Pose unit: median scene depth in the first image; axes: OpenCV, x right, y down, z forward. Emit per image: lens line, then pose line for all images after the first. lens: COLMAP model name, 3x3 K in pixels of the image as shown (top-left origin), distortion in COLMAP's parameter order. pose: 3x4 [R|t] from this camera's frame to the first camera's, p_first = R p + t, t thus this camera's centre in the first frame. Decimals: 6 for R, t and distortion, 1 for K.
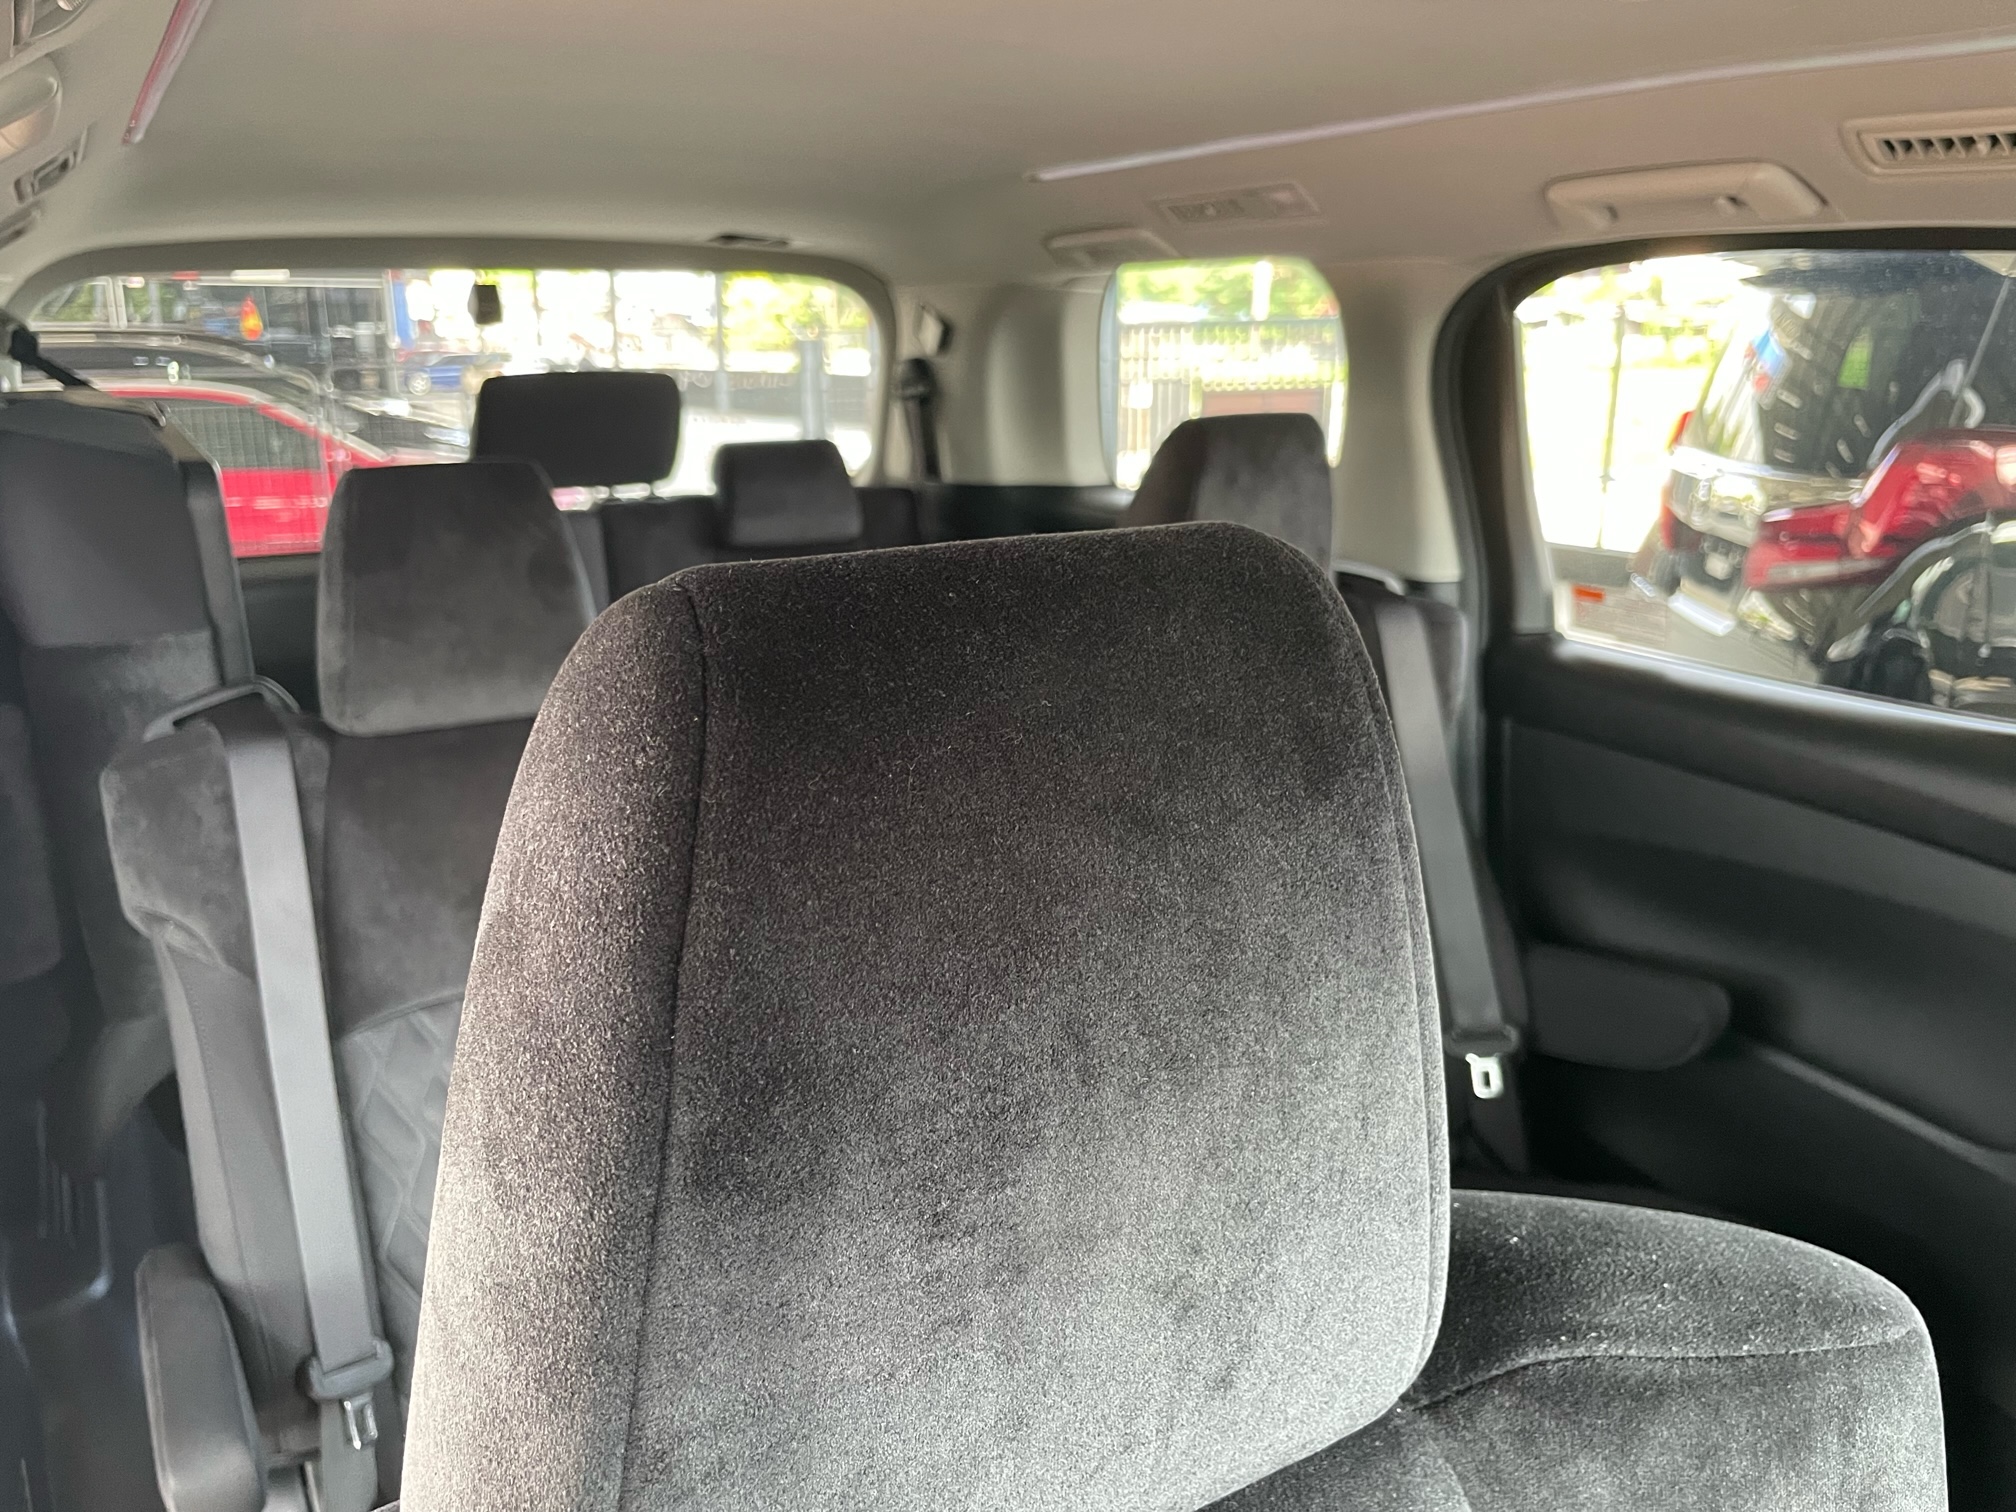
lens RADIAL K [[1564.5, 0, 1009.2], [0, 1564.5, 760.2], [0, 0, 1]] dist [0.037127, -0.002544]
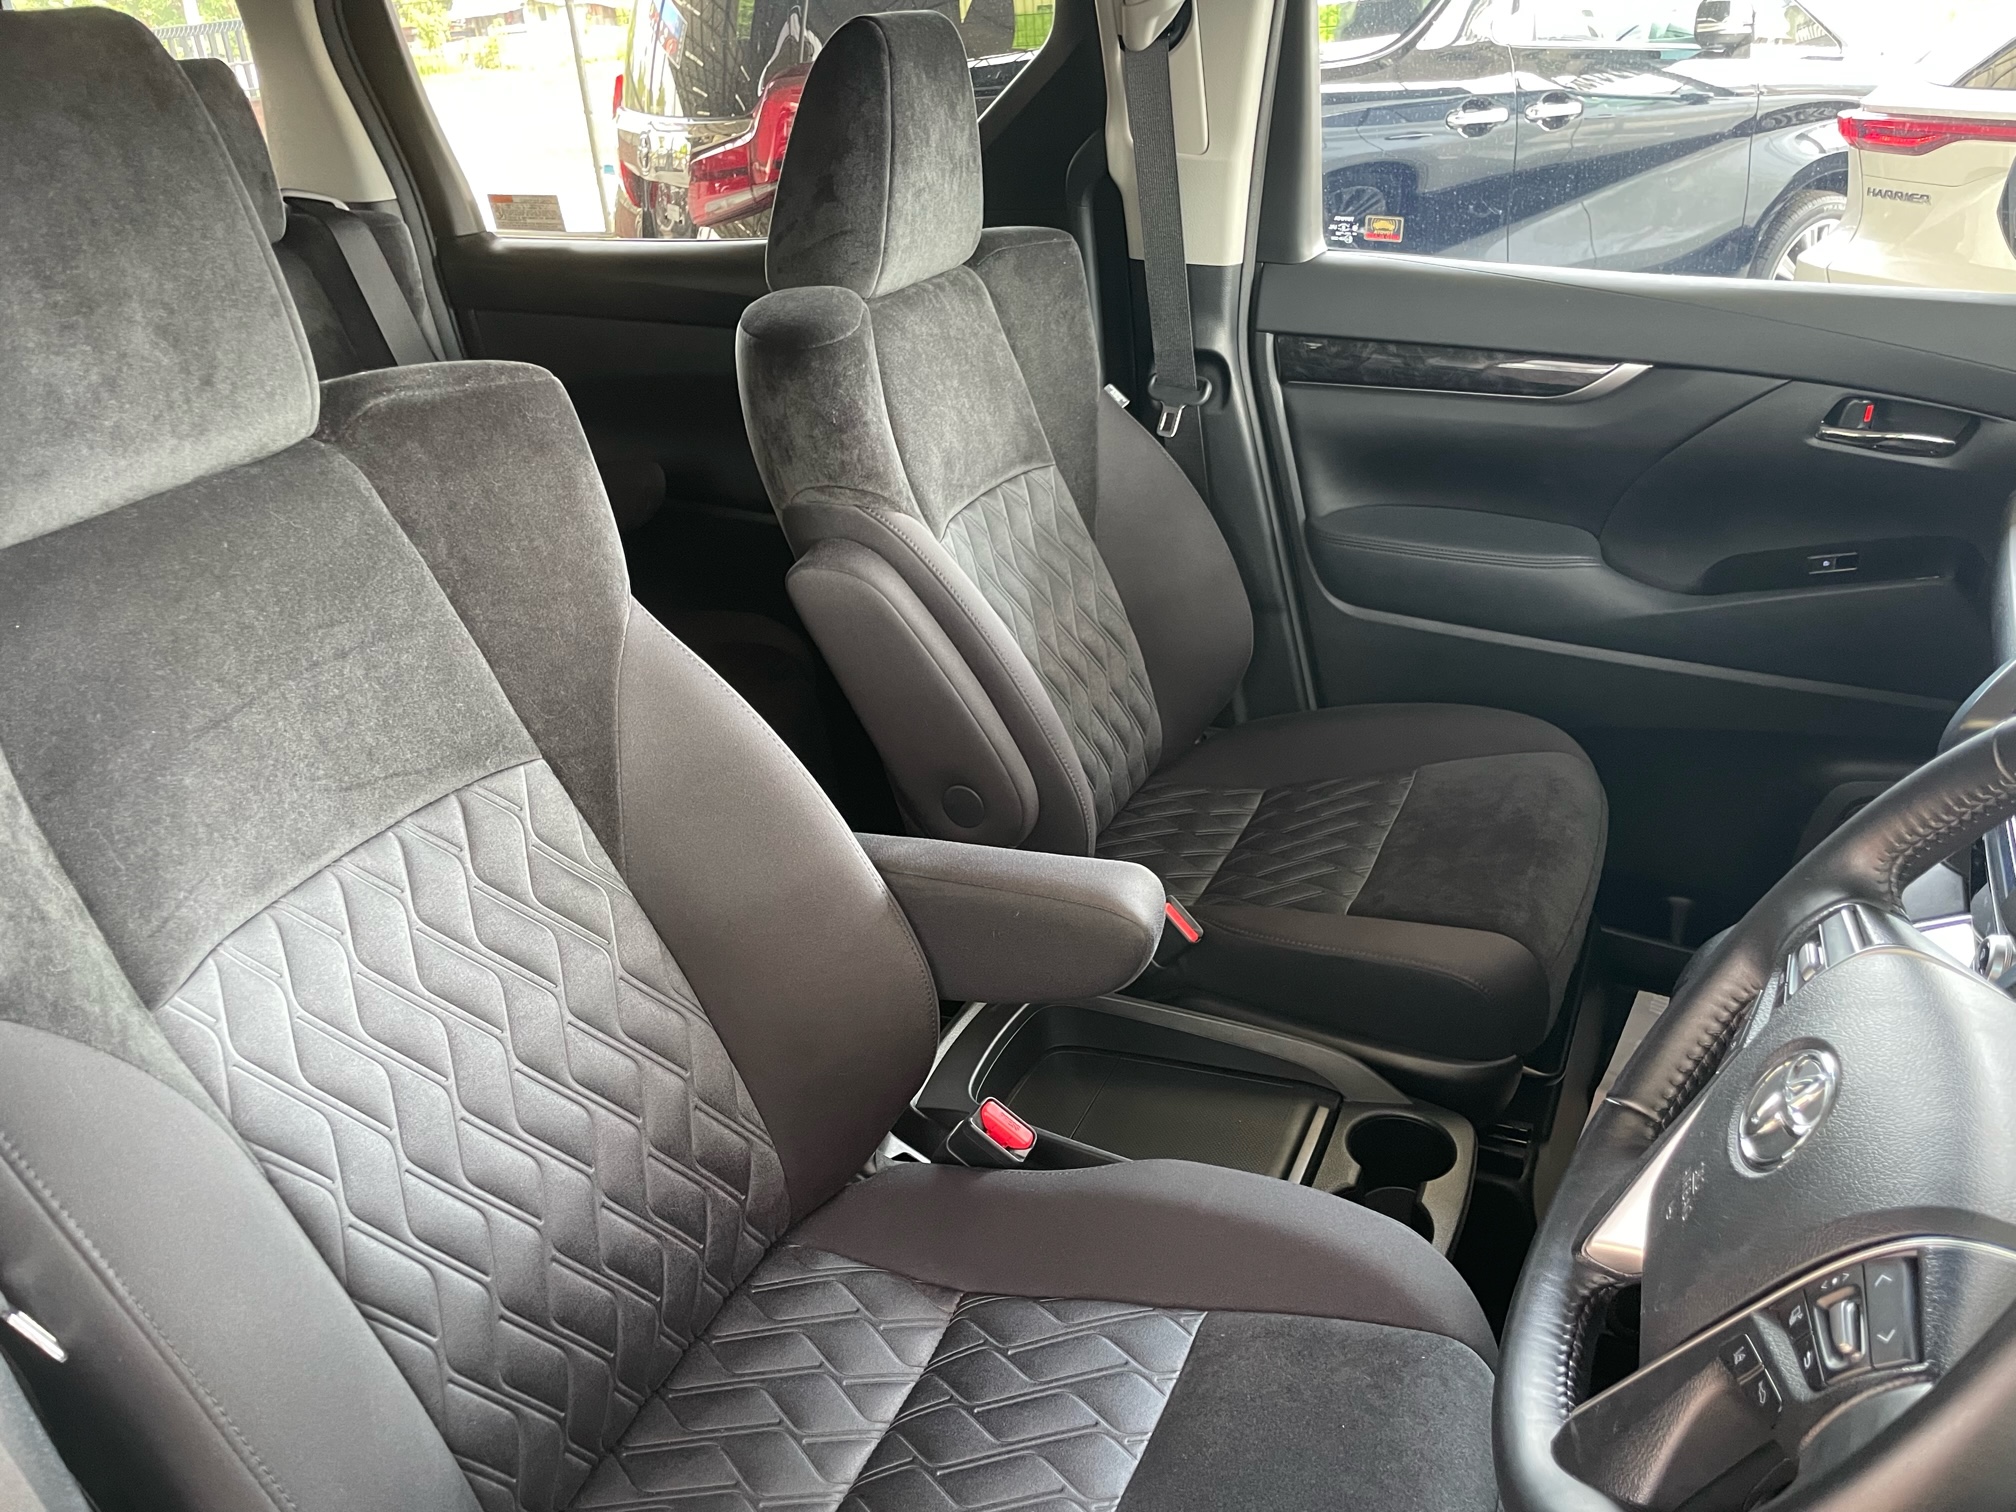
lens RADIAL K [[1564.5, 0, 1012.9], [0, 1564.5, 749.2], [0, 0, 1]] dist [0.037127, -0.002544]
pose [[0.828986, -0.283209, 0.482260, -0.033579], [0.201562, 0.955648, 0.214731, 0.128586], [-0.521684, -0.080803, 0.849304, -0.341640]]
